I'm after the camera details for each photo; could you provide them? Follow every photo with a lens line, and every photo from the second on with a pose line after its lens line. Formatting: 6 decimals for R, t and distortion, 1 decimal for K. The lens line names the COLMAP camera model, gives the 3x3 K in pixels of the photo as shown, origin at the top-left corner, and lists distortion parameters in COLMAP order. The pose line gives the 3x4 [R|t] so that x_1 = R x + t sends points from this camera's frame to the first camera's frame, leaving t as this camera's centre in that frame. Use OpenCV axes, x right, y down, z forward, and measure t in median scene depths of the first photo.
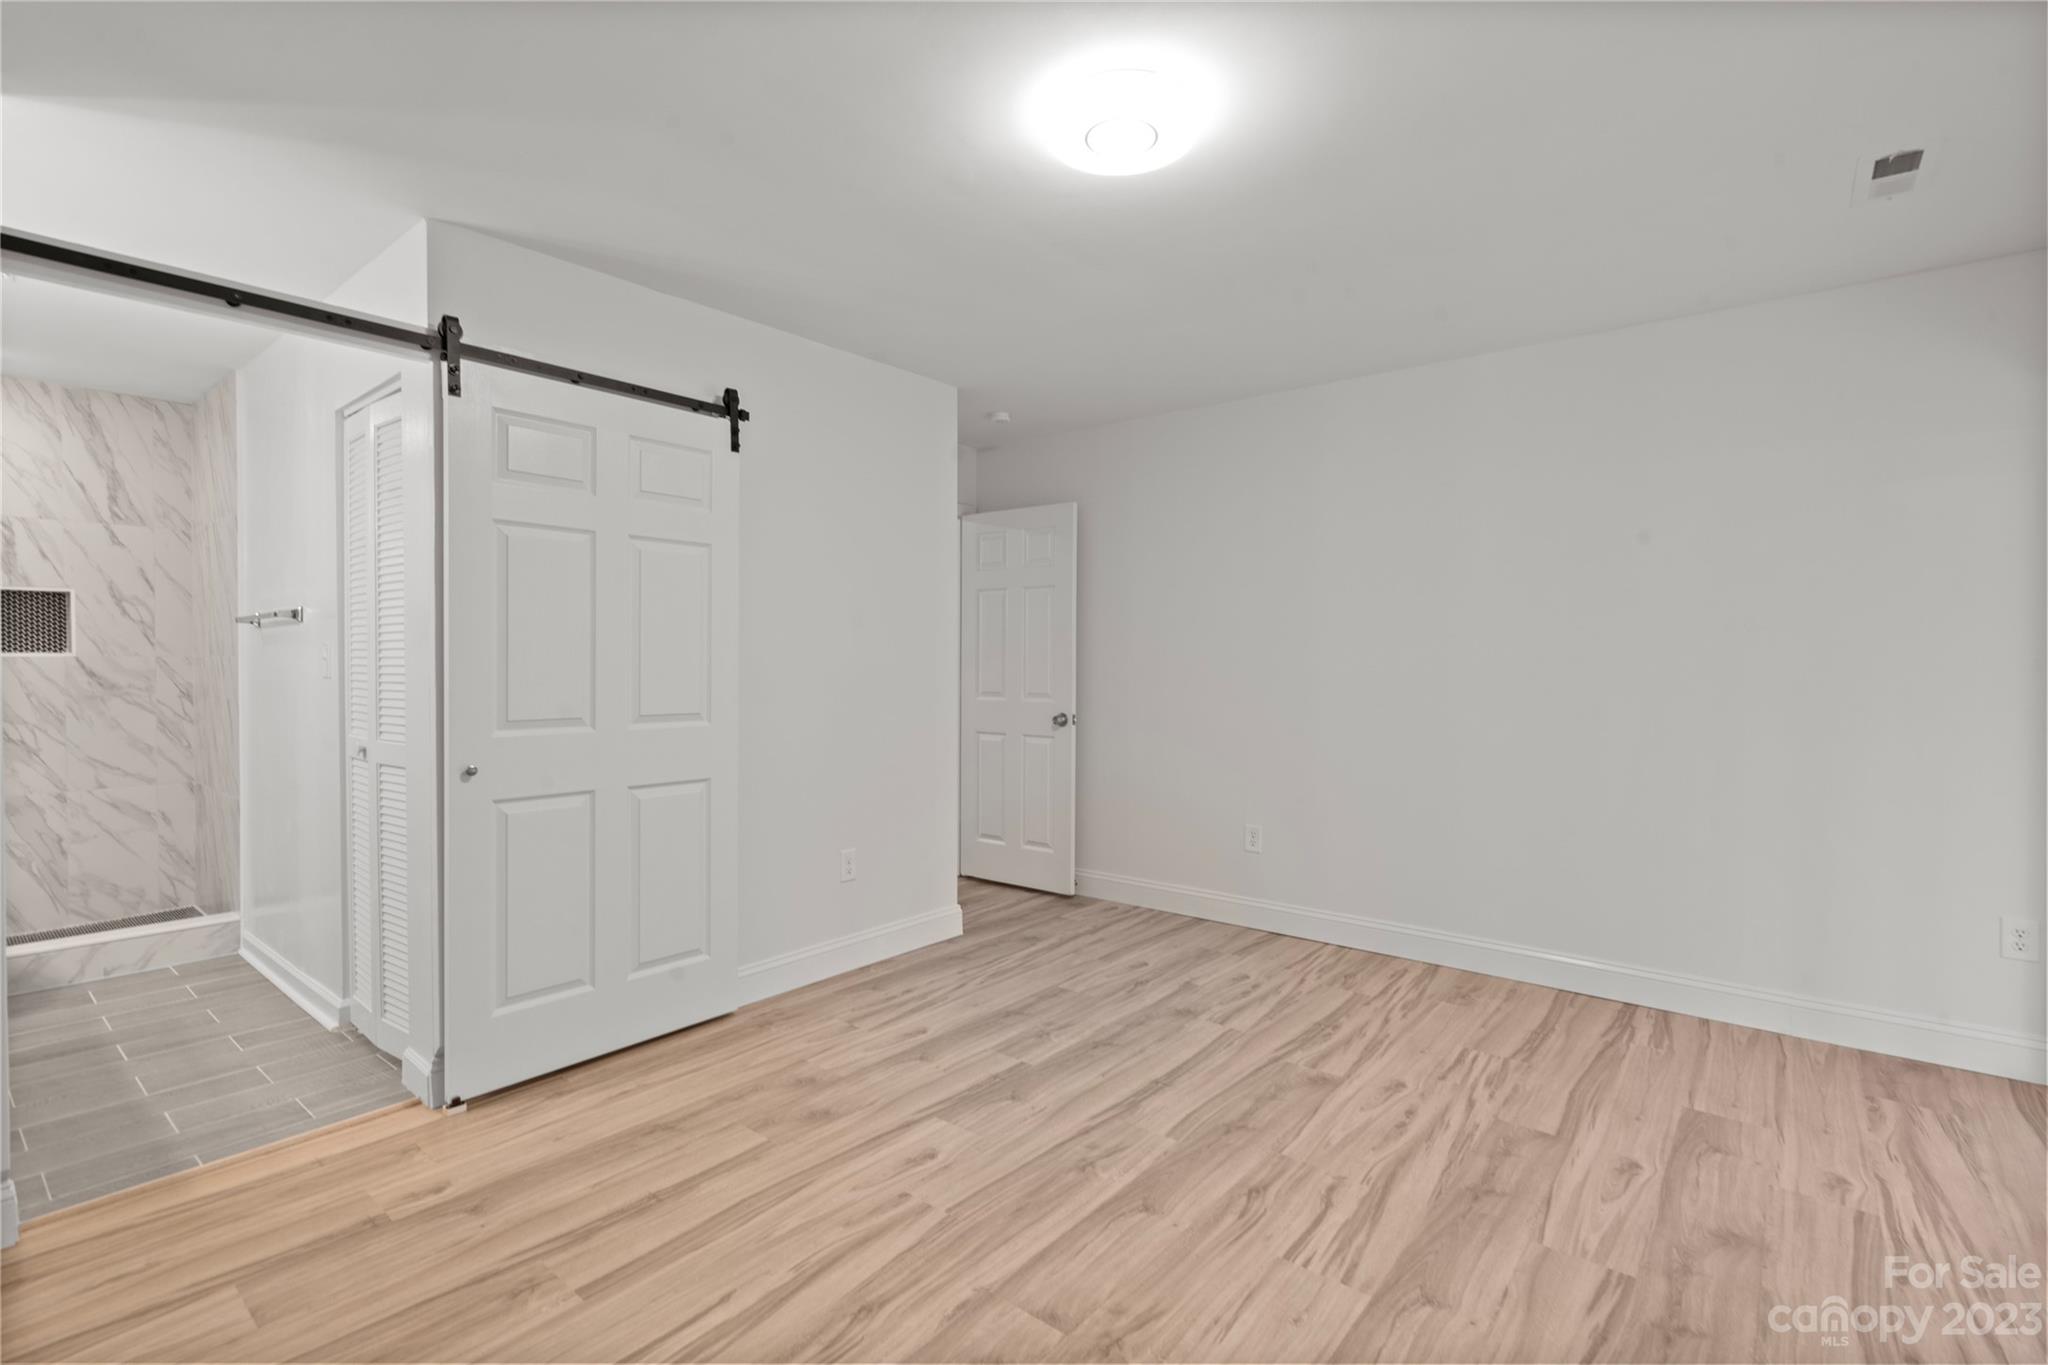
lens RADIAL K [[934.1, 0, 1019.4], [0, 934.1, 670.8], [0, 0, 1]] dist [-0.004483, -0.000823]
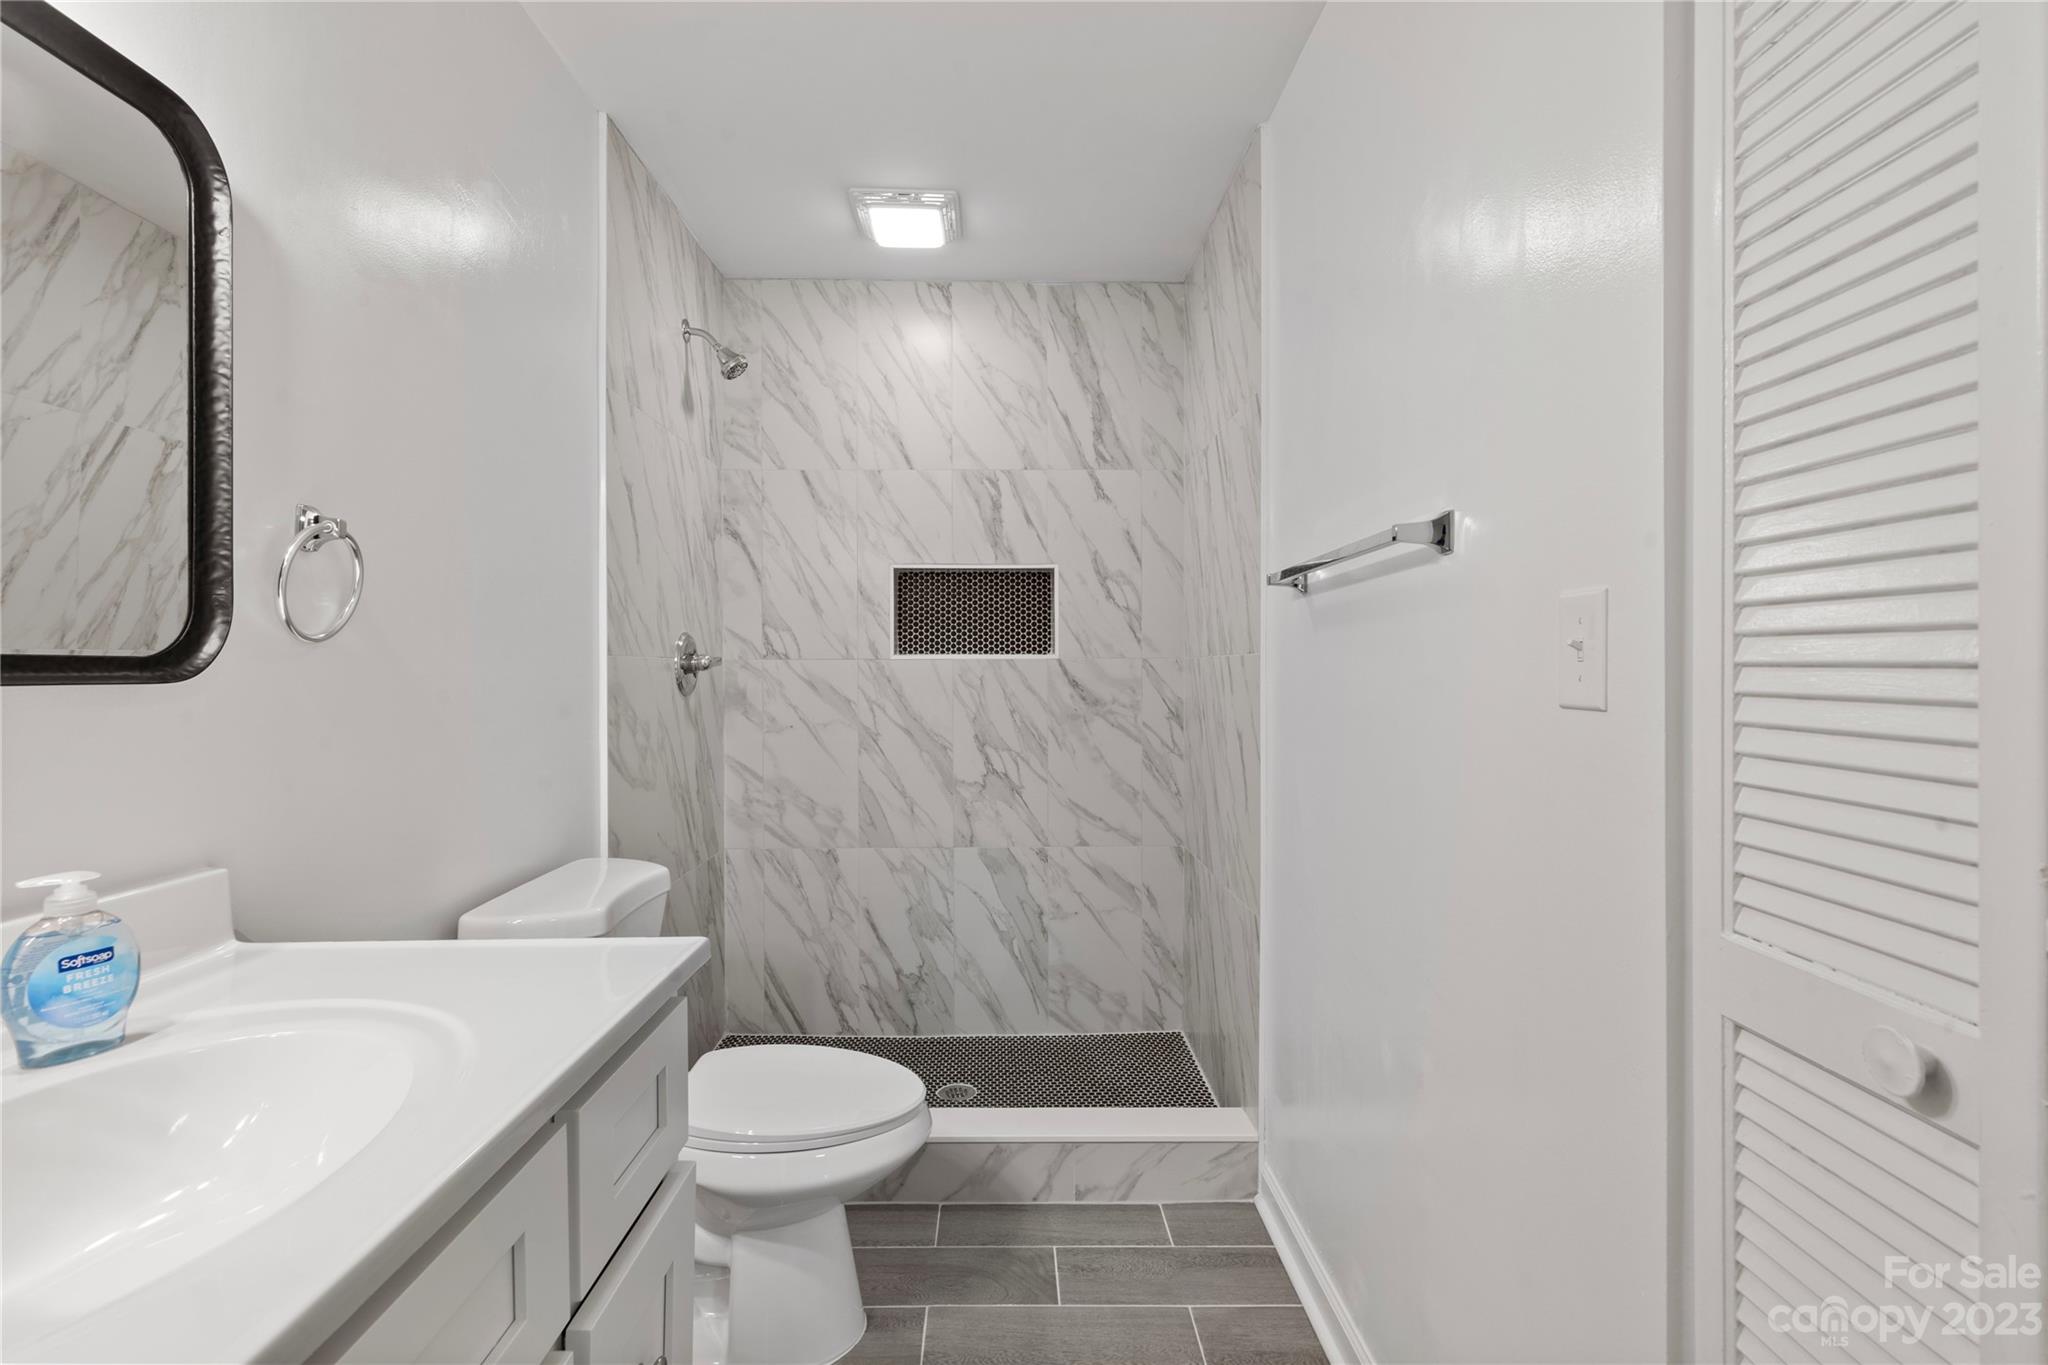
lens RADIAL K [[957.3, 0, 1012.8], [0, 957.3, 672.8], [0, 0, 1]] dist [-0.001113, -0.000435]
pose [[0.643520, 0.002512, -0.765425, -0.468804], [-0.008604, 0.999955, -0.003952, -0.001432], [0.765381, 0.009129, 0.643513, 0.492826]]
